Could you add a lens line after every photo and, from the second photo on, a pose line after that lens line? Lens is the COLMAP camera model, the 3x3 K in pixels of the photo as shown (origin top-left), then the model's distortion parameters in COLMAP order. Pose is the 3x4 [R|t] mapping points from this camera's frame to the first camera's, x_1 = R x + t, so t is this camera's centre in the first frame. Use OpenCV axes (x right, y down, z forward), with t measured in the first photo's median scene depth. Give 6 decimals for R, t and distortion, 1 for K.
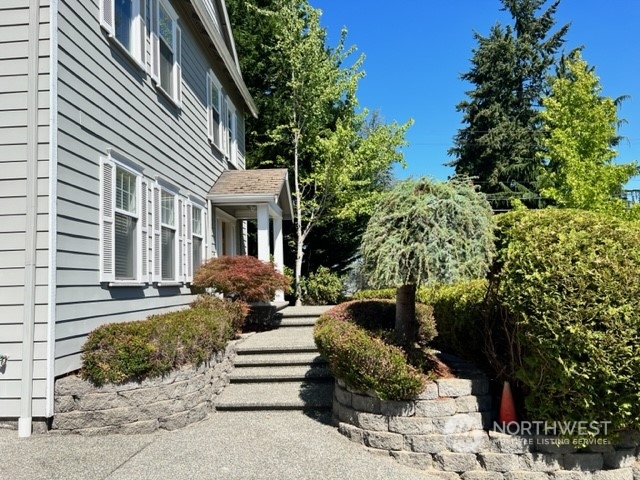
lens RADIAL K [[487.7, 0, 319.1], [0, 487.7, 241.0], [0, 0, 1]] dist [0.039406, 0.003269]
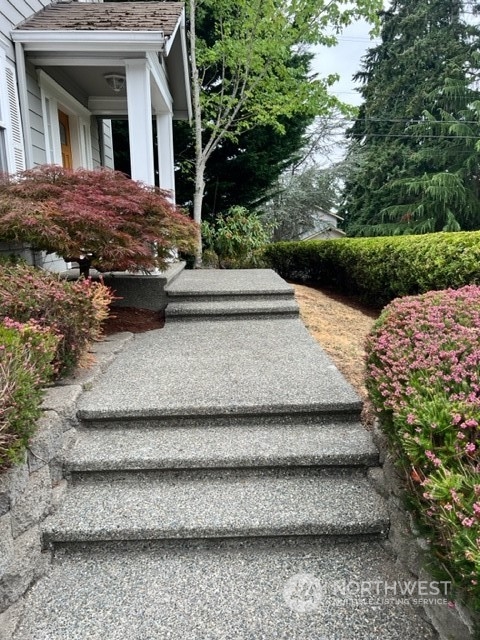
lens RADIAL K [[487.7, 0, 236.9], [0, 487.7, 320.5], [0, 0, 1]] dist [0.039406, 0.003269]
pose [[0.996808, 0.003418, 0.079764, -0.043921], [-0.024653, 0.963436, 0.266801, 0.028288], [-0.075935, -0.267916, 0.960445, 0.363494]]
